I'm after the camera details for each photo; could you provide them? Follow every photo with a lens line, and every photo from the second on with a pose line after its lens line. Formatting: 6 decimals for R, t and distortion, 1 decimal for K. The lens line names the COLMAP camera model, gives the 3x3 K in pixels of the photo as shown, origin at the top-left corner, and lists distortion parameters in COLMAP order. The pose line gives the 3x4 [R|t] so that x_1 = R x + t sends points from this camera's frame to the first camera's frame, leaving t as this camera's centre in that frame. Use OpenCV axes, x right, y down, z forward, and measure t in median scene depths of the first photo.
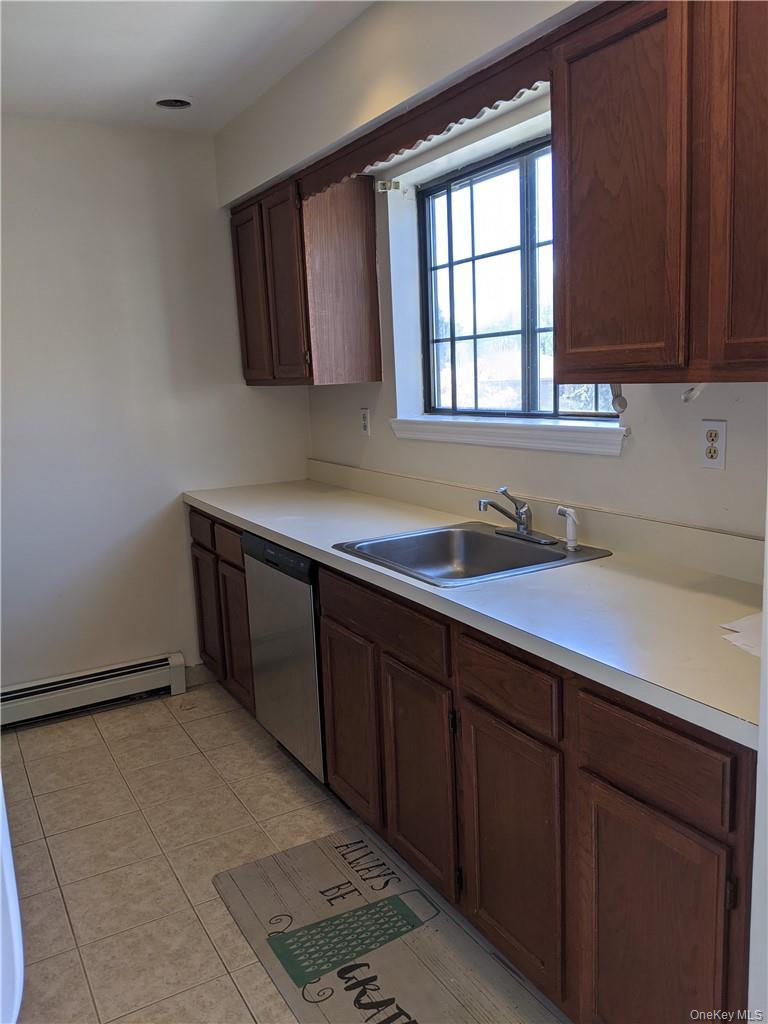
lens RADIAL K [[840.6, 0, 385.4], [0, 840.6, 509.0], [0, 0, 1]] dist [0.059231, -0.091006]
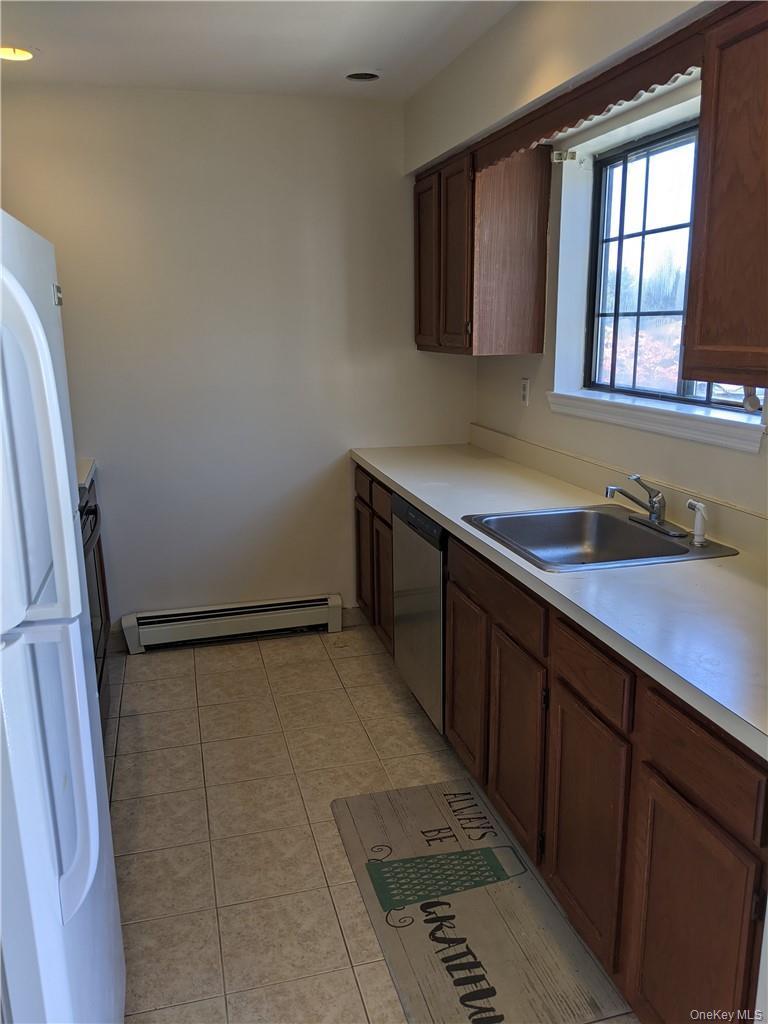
lens RADIAL K [[840.6, 0, 386.8], [0, 840.6, 511.4], [0, 0, 1]] dist [0.059231, -0.091006]
pose [[0.967564, 0.091344, -0.235536, 0.090225], [-0.075498, 0.994287, 0.075456, -0.034171], [0.241082, -0.055226, 0.968932, -0.040207]]
